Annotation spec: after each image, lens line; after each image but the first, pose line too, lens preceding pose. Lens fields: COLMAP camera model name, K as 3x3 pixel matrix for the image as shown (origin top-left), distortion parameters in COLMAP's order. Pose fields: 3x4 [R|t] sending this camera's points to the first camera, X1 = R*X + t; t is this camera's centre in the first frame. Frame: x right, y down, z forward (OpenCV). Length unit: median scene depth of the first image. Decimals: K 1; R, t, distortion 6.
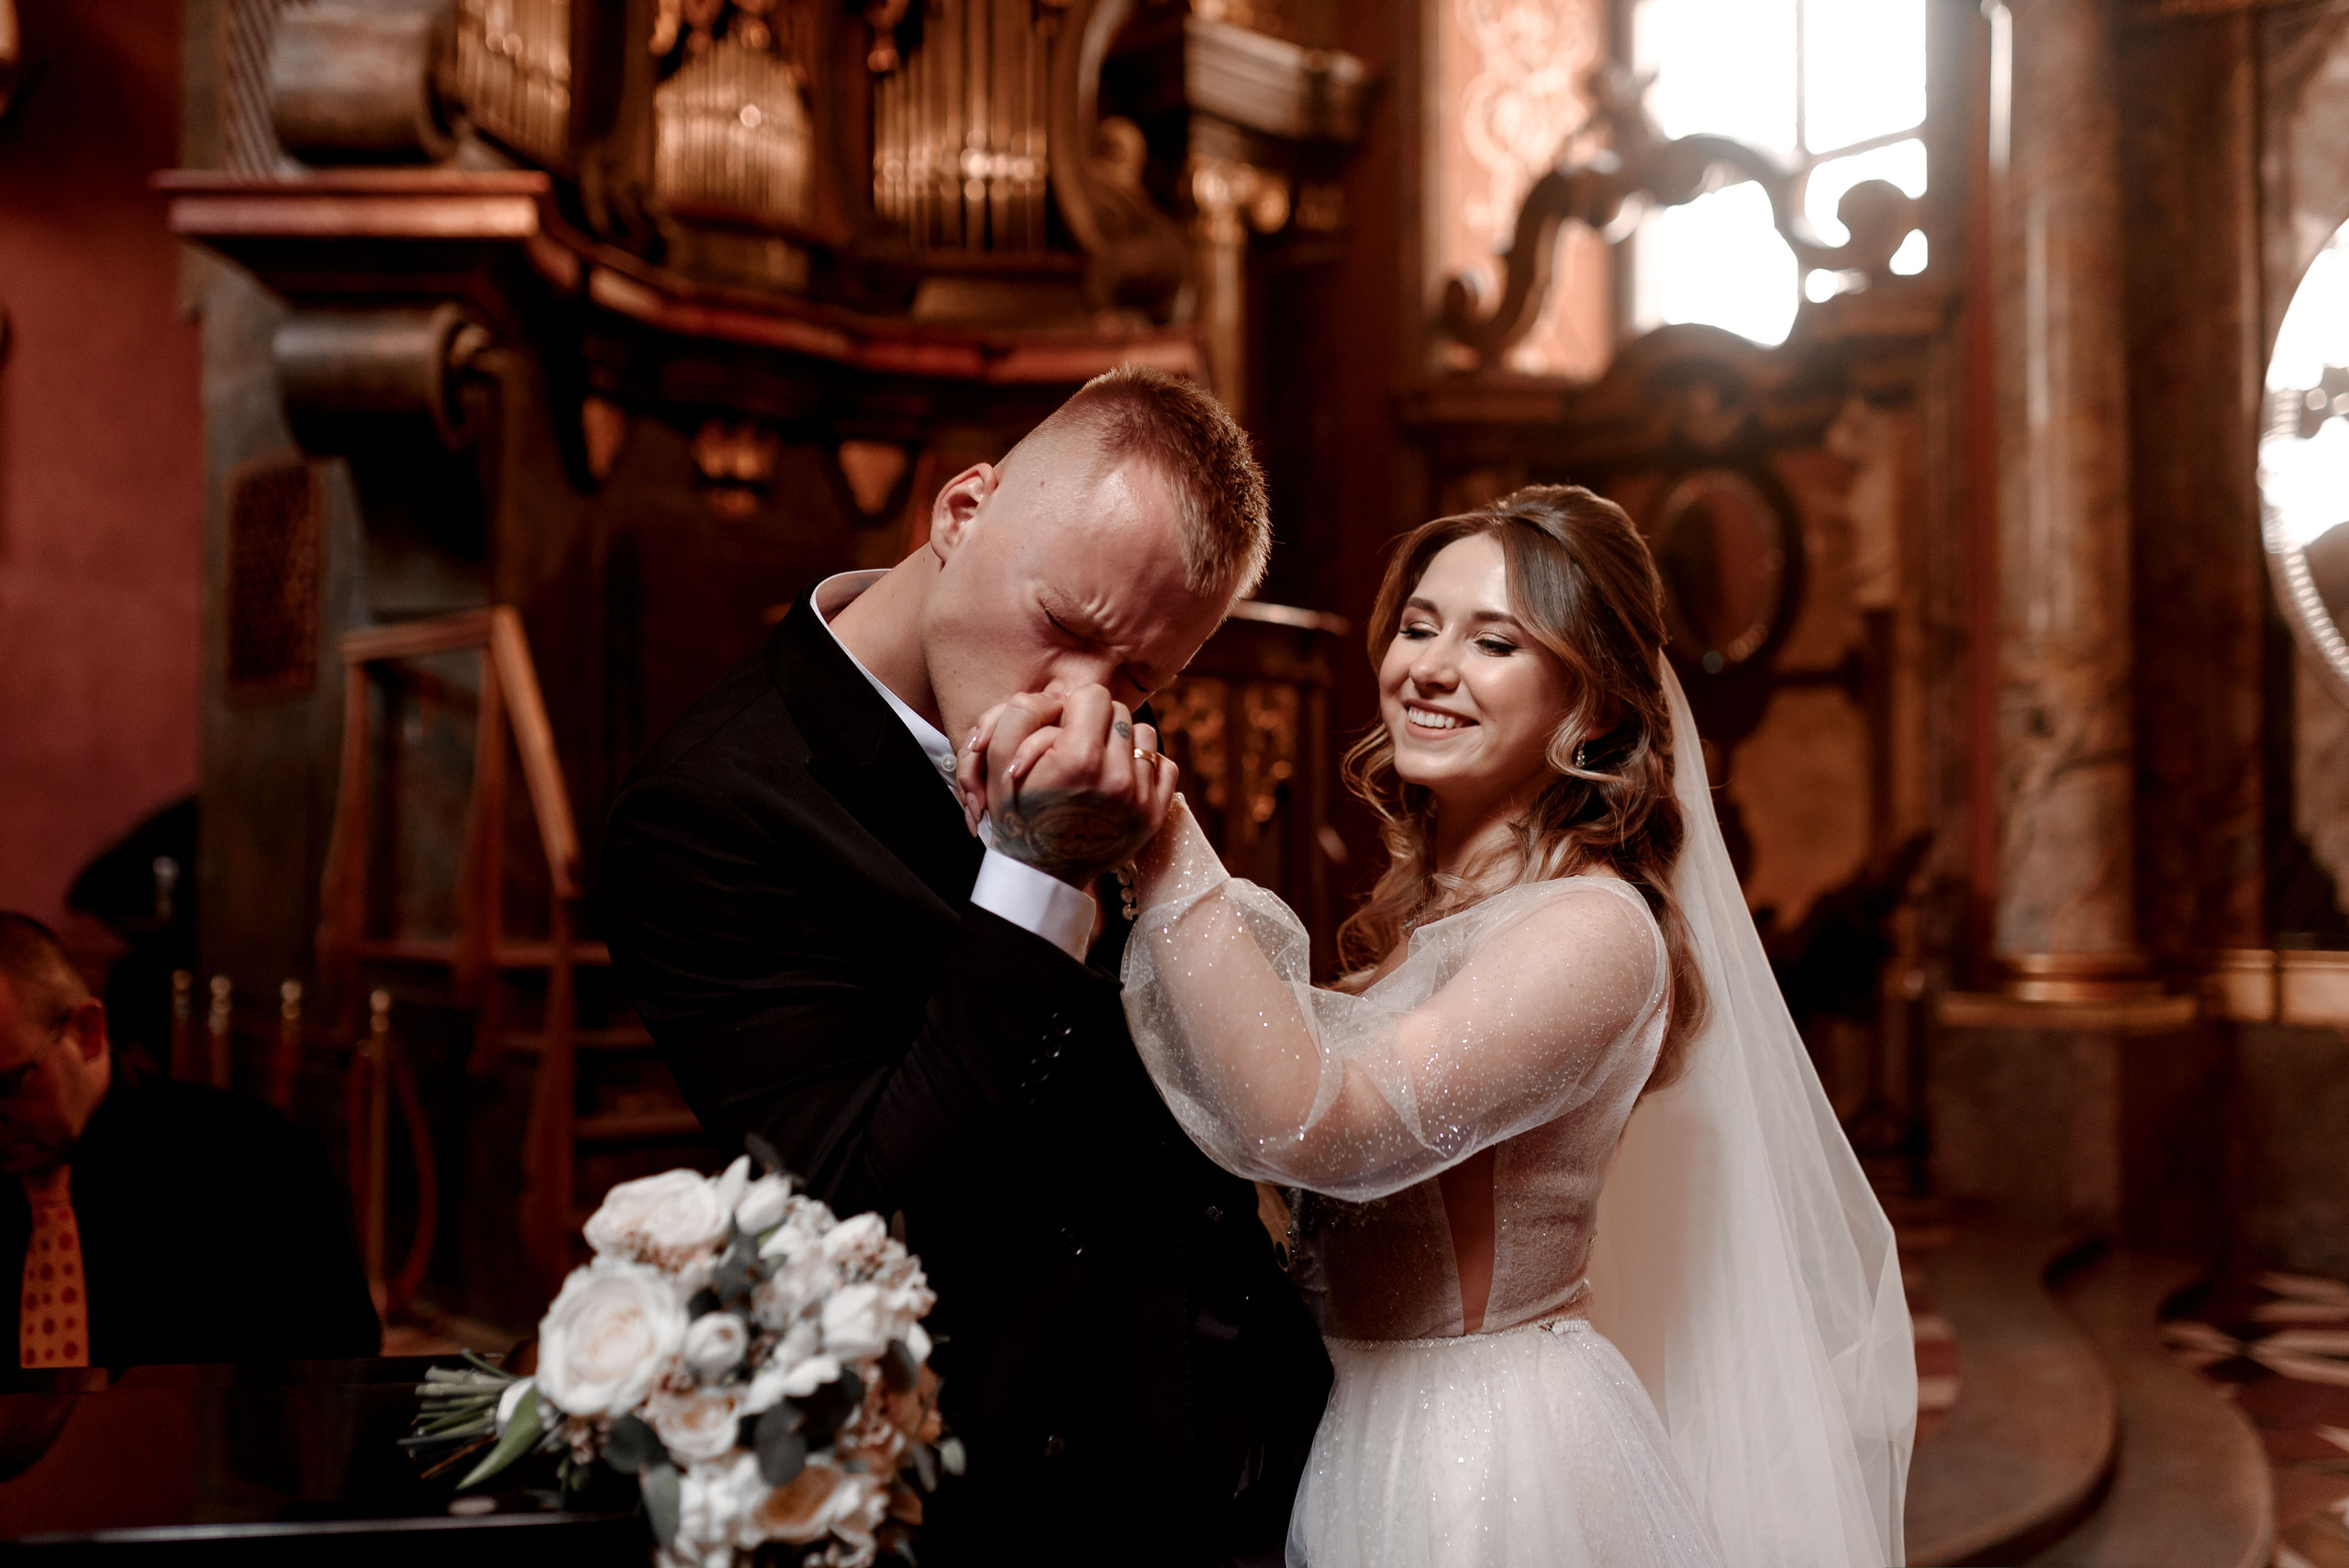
lens RADIAL K [[2239.3, 0, 1175.3], [0, 2239.3, 789.5], [0, 0, 1]] dist [-0.001013, 0.006514]
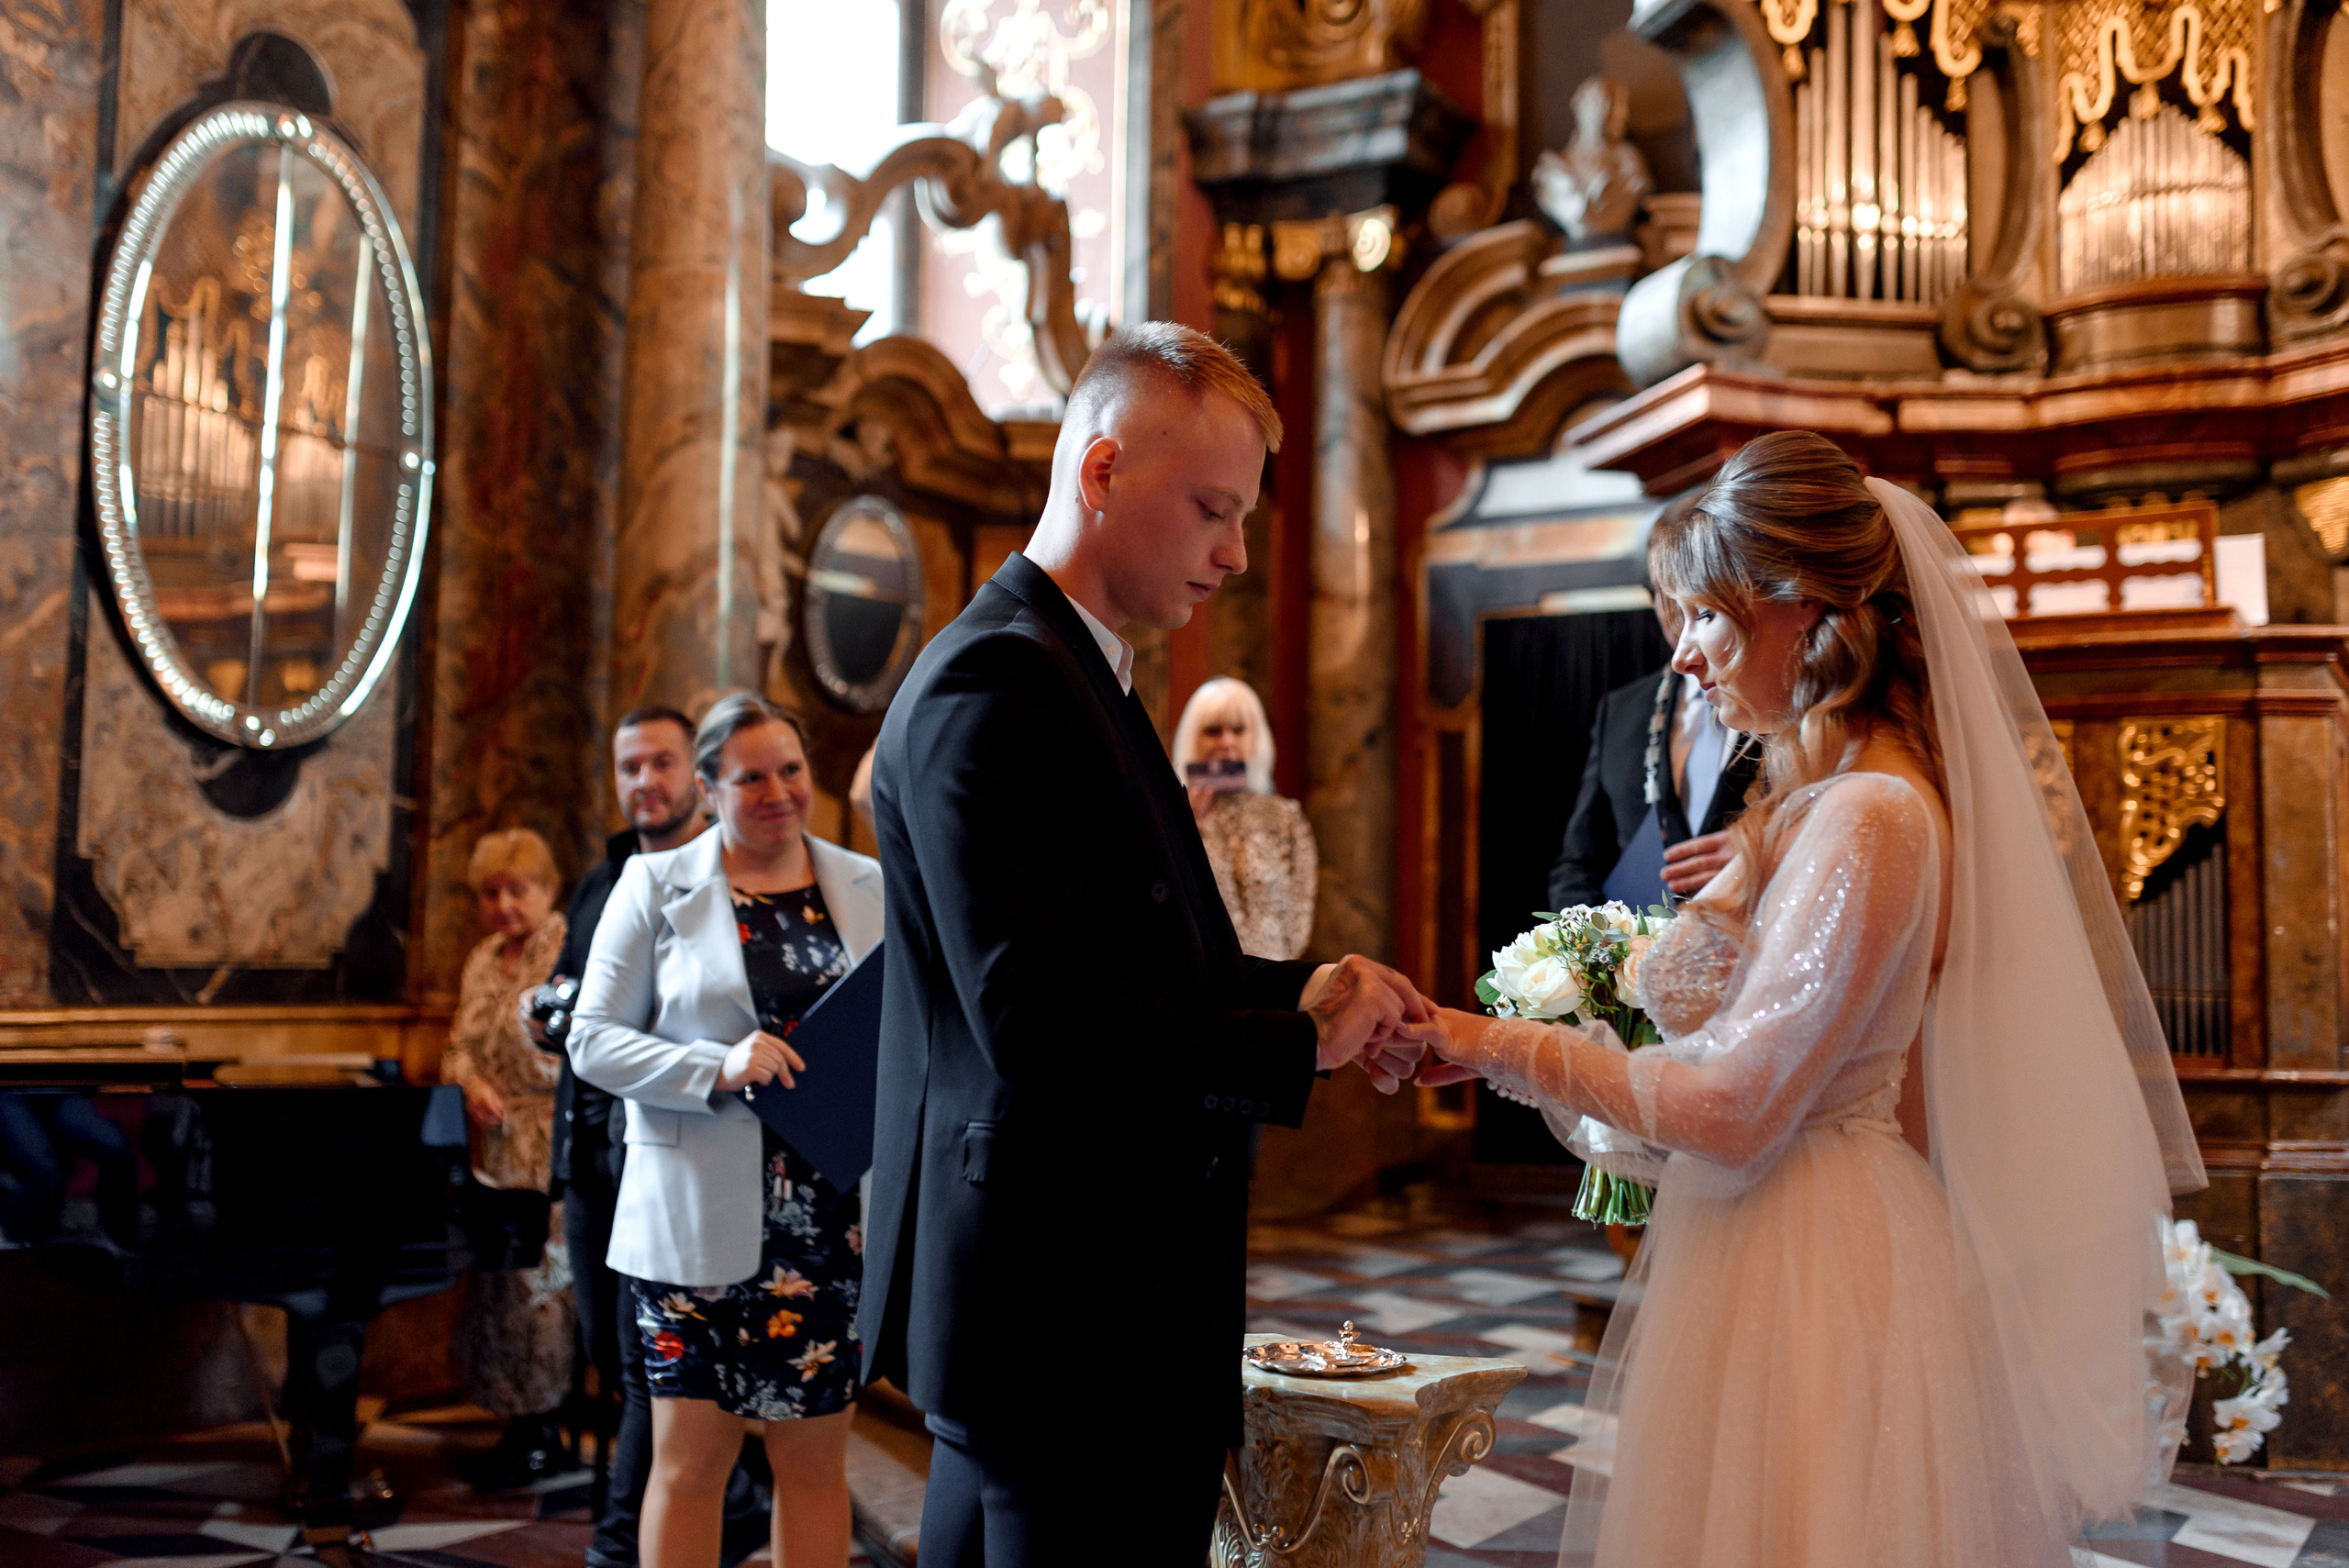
lens RADIAL K [[2250.9, 0, 1171.0], [0, 2250.9, 791.4], [0, 0, 1]] dist [-0.004697, 0.014000]
pose [[0.272835, -0.076542, -0.959011, 0.697385], [0.016364, 0.997055, -0.074923, 0.038126], [0.961922, 0.004748, 0.273284, 0.345305]]
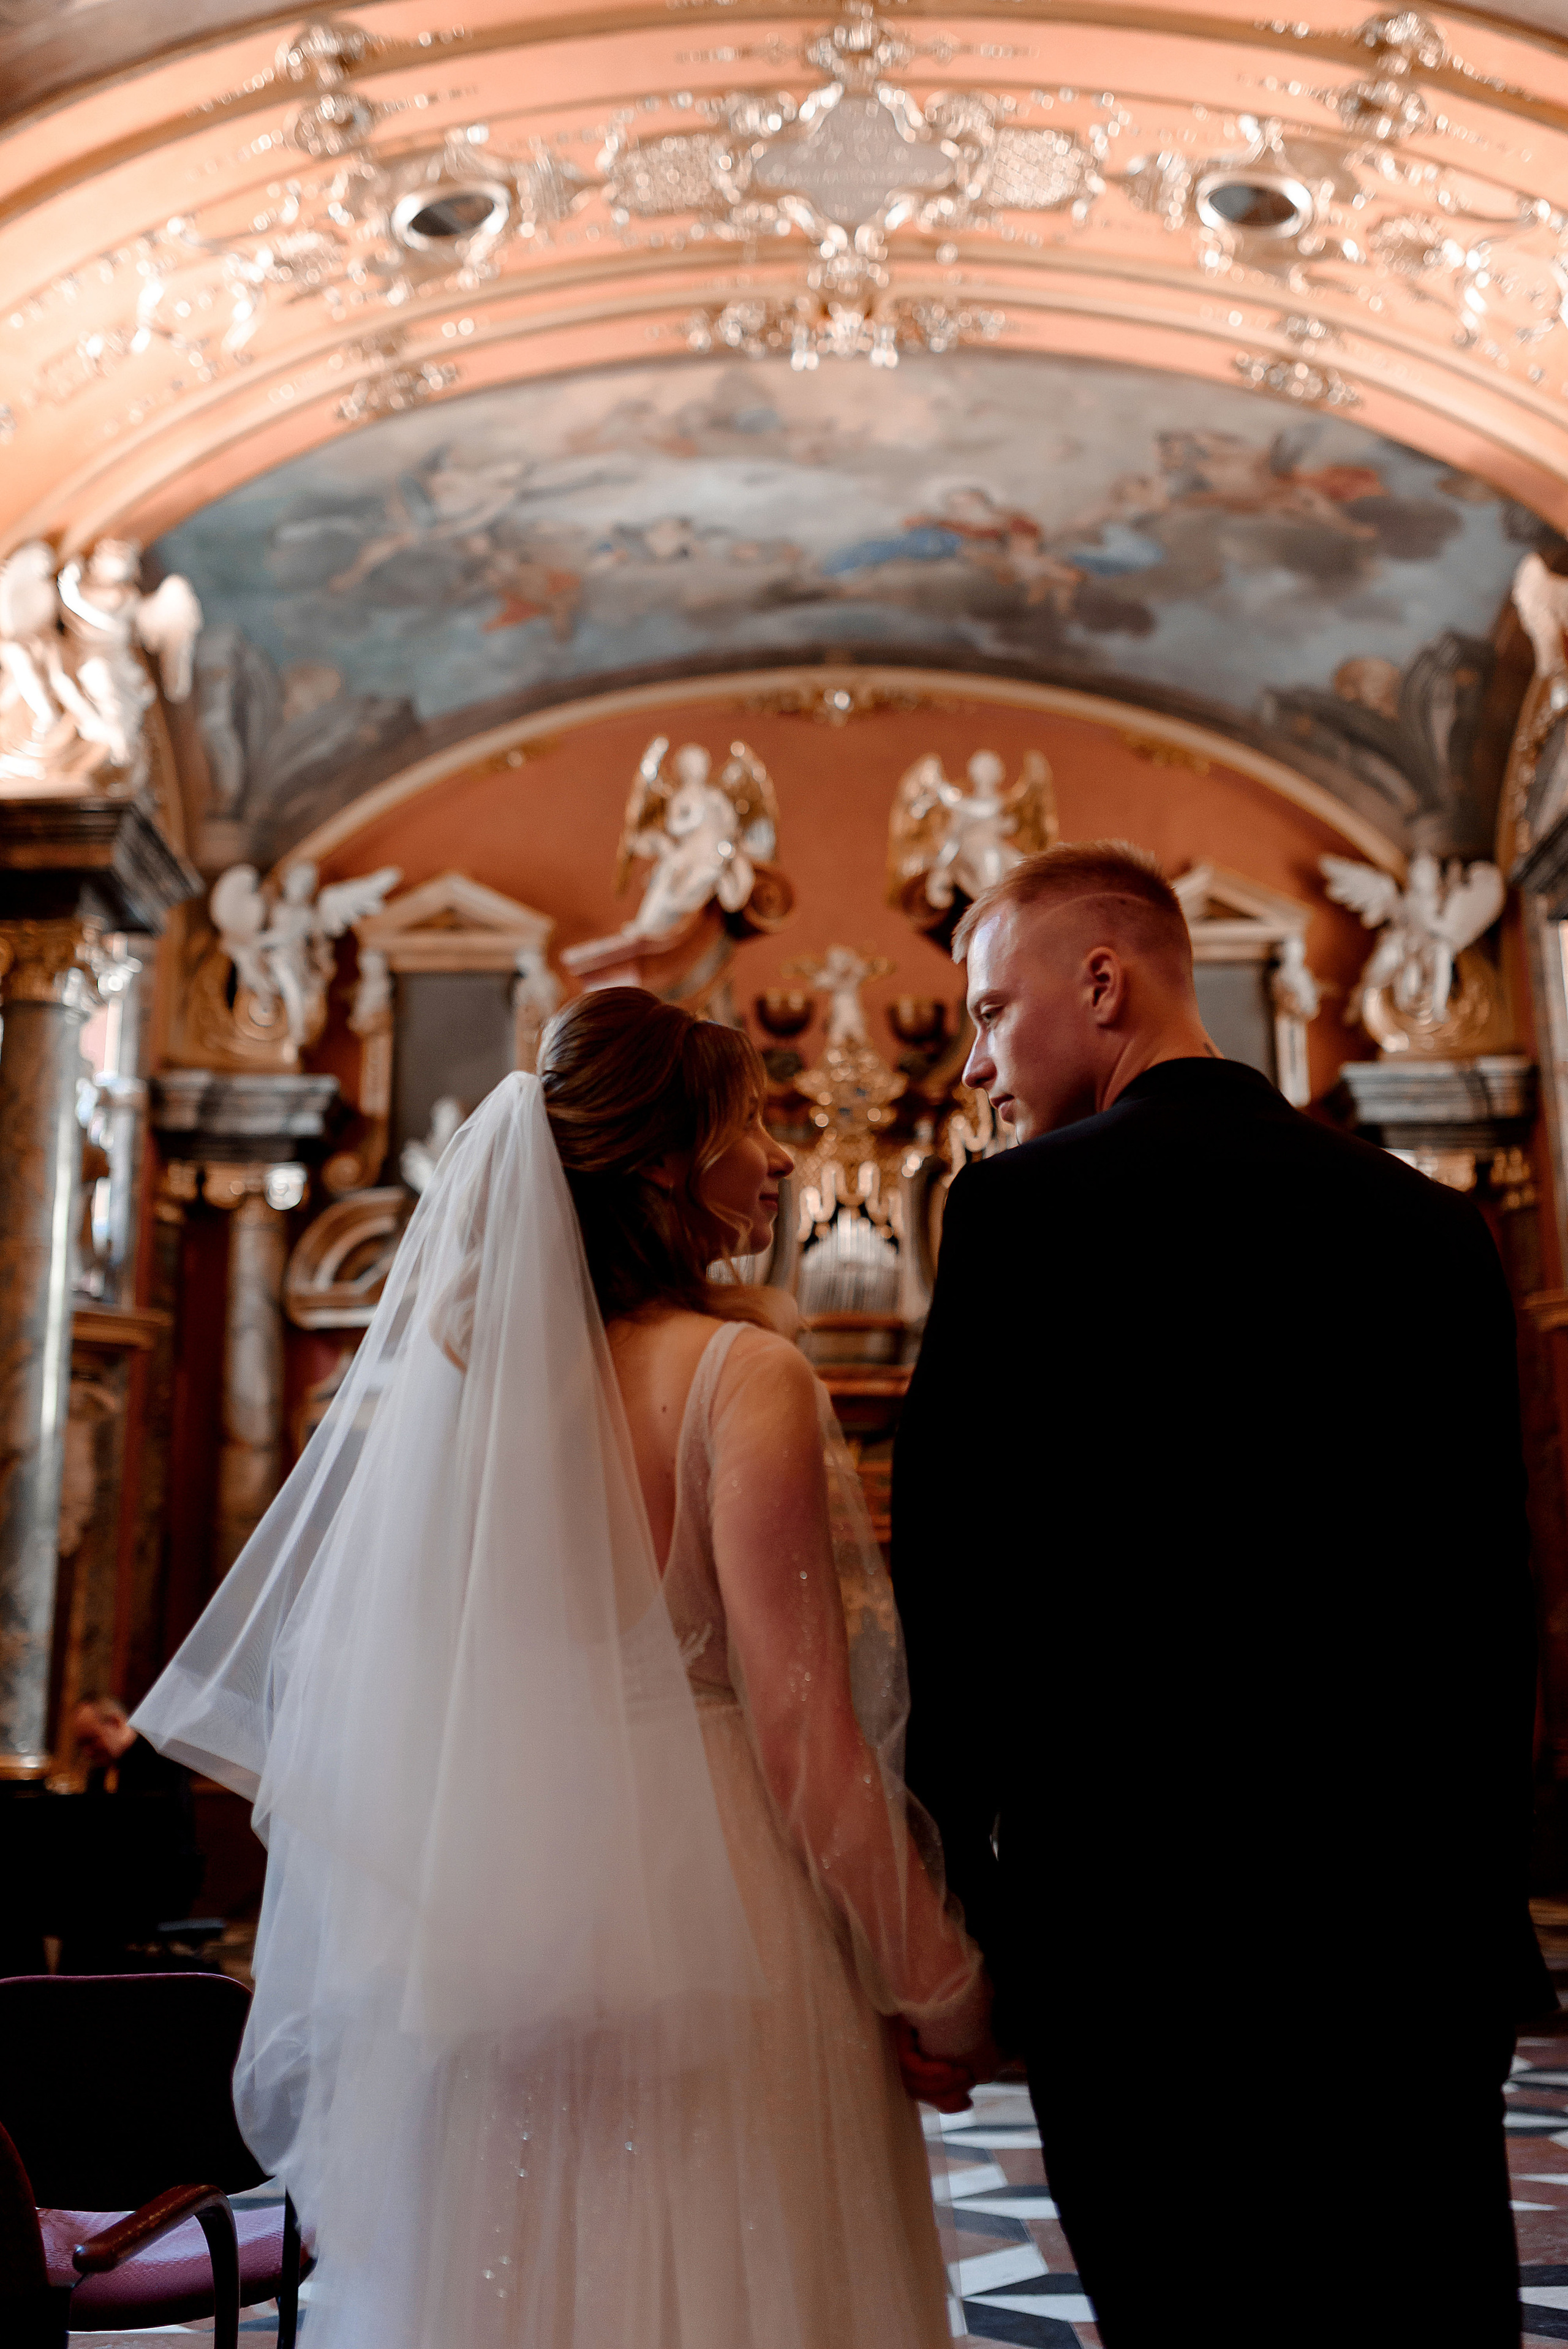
lens RADIAL K [[2239.1, 0, 793.3], [0, 2239.1, 1168.4], [0, 0, 1]] dist [-0.001013, 0.006514]
pose [[0.741926, -0.181620, -0.645415, 1.045000], [0.038088, 0.972475, -0.229871, 0.038973], [0.669399, 0.145965, 0.728422, -0.381579]]
